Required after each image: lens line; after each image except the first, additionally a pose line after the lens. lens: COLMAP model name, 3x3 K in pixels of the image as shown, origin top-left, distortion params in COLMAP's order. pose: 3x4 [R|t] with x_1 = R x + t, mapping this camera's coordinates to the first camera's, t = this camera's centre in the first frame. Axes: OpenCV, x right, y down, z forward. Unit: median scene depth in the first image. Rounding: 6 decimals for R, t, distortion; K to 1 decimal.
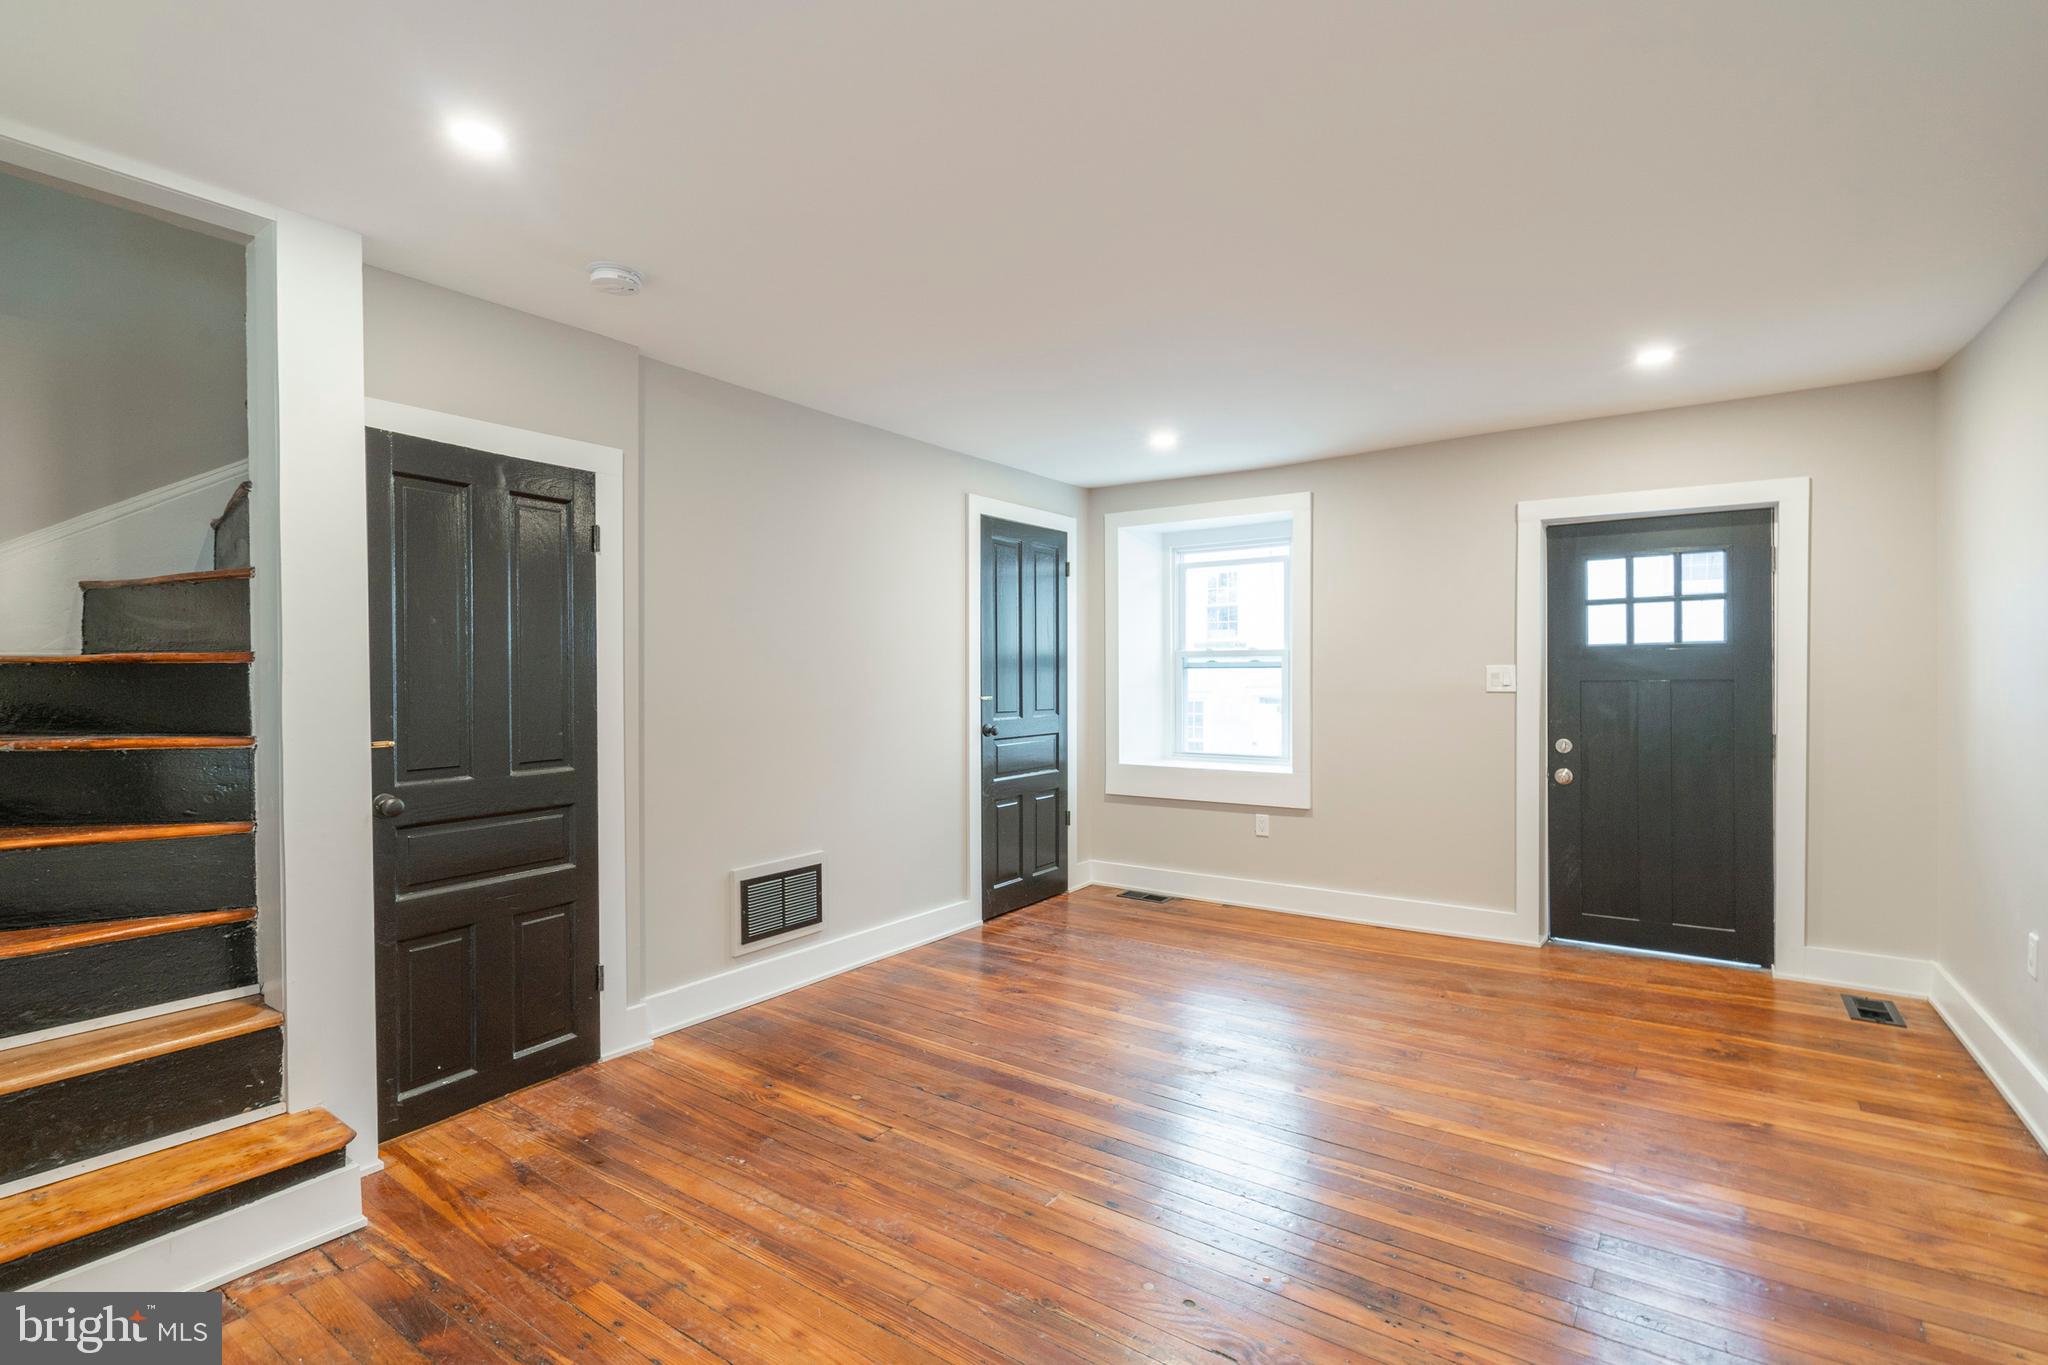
lens RADIAL K [[935.7, 0, 1045.6], [0, 935.7, 684.7], [0, 0, 1]] dist [-0.003142, -0.000292]
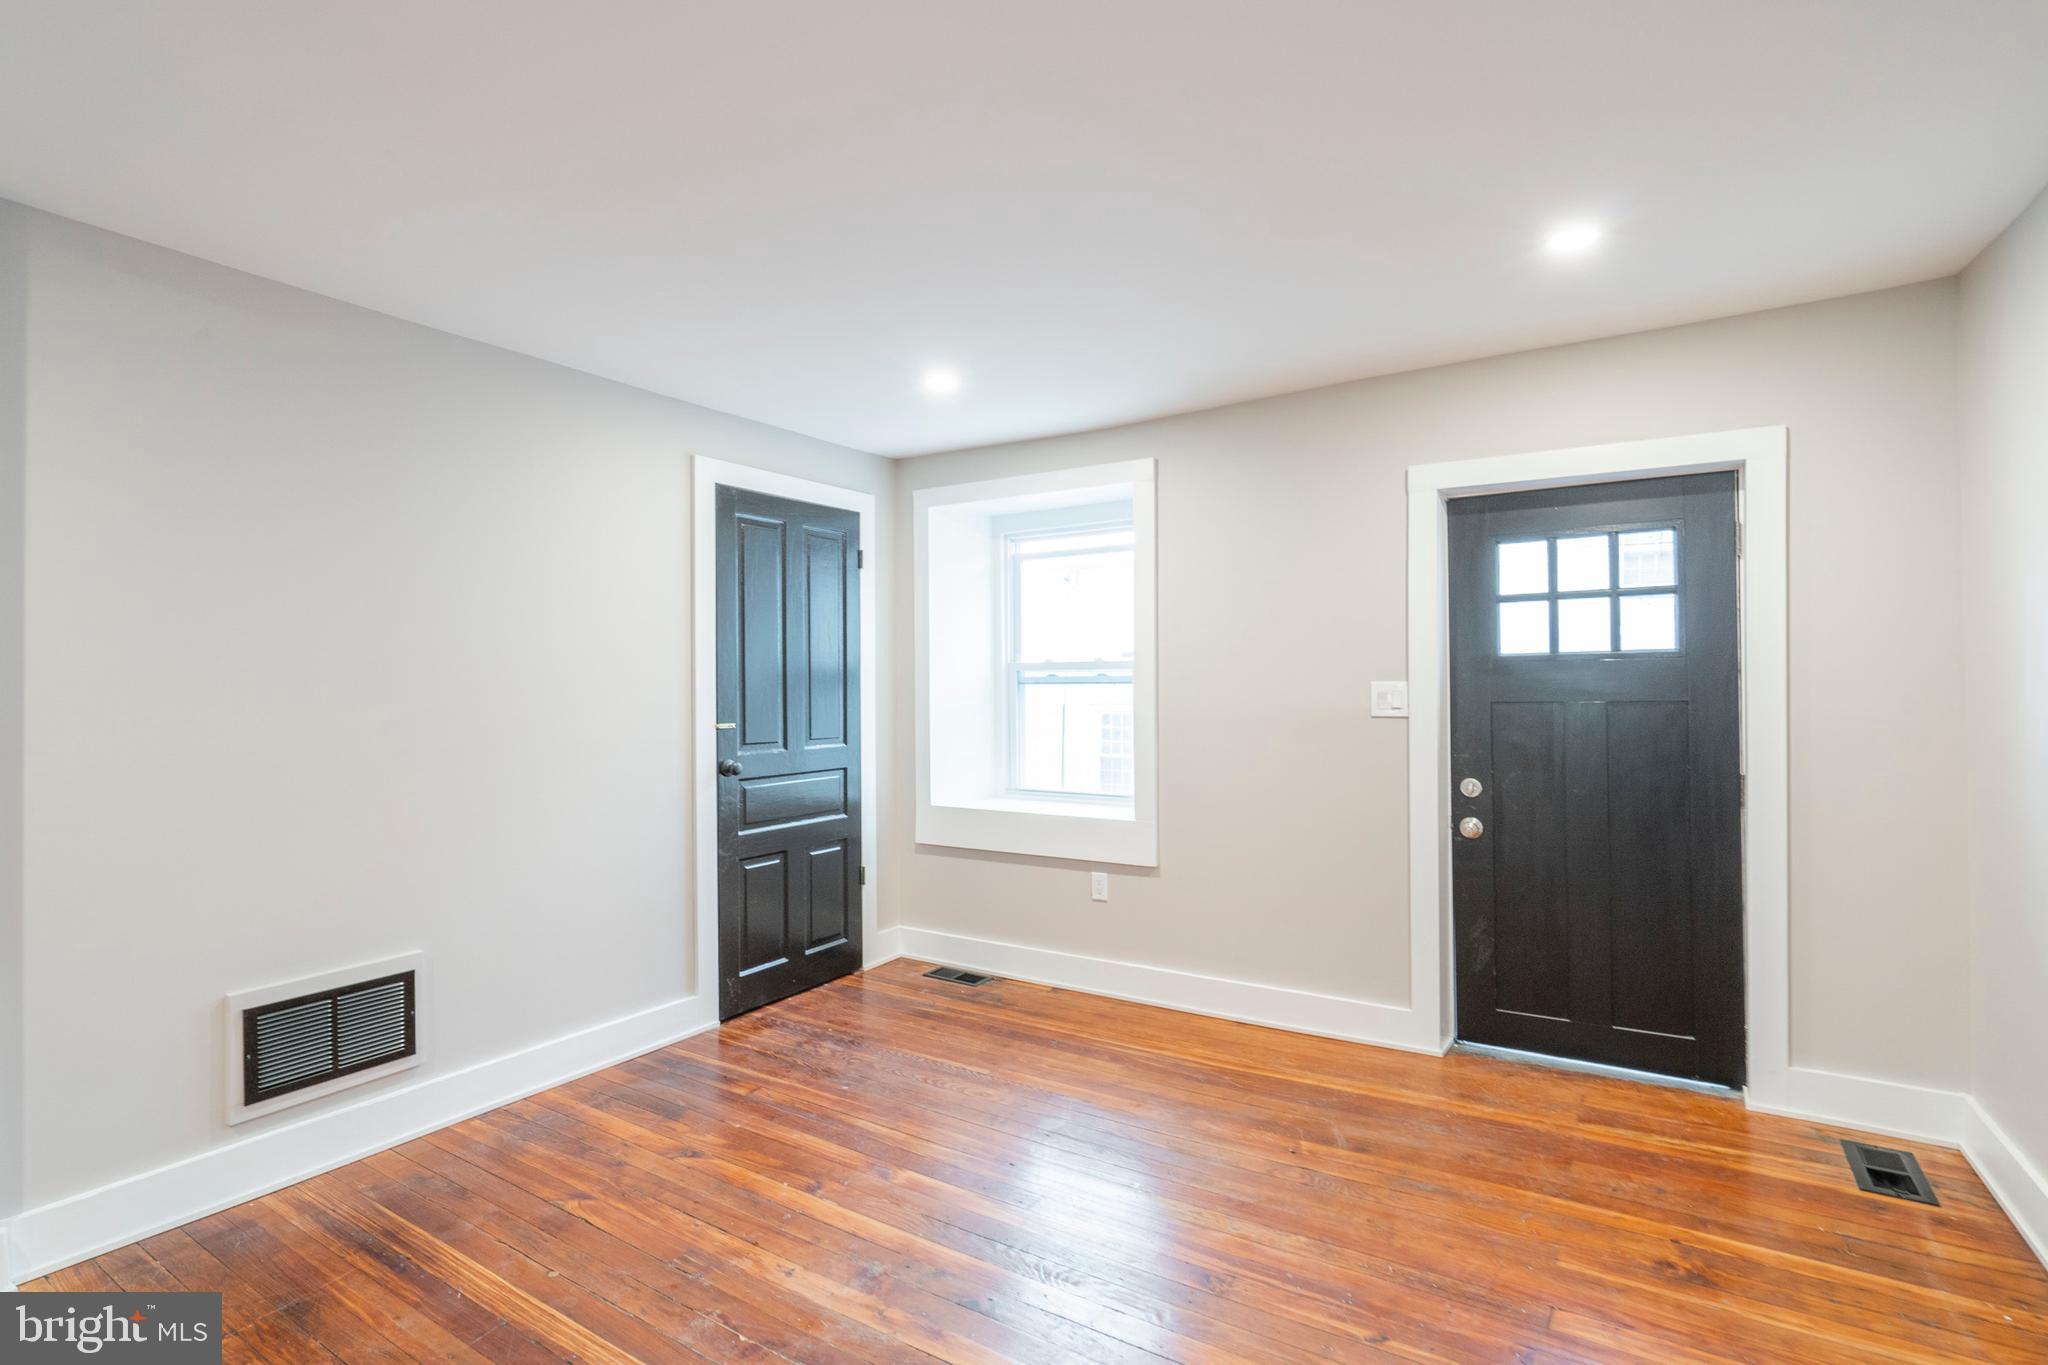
lens RADIAL K [[956.3, 0, 1031.9], [0, 956.3, 681.1], [0, 0, 1]] dist [-0.003925, 0.000526]
pose [[0.999330, -0.002399, 0.036526, 0.192191], [0.002917, 0.999896, -0.014125, -0.012533], [-0.036489, 0.014222, 0.999233, 0.267333]]
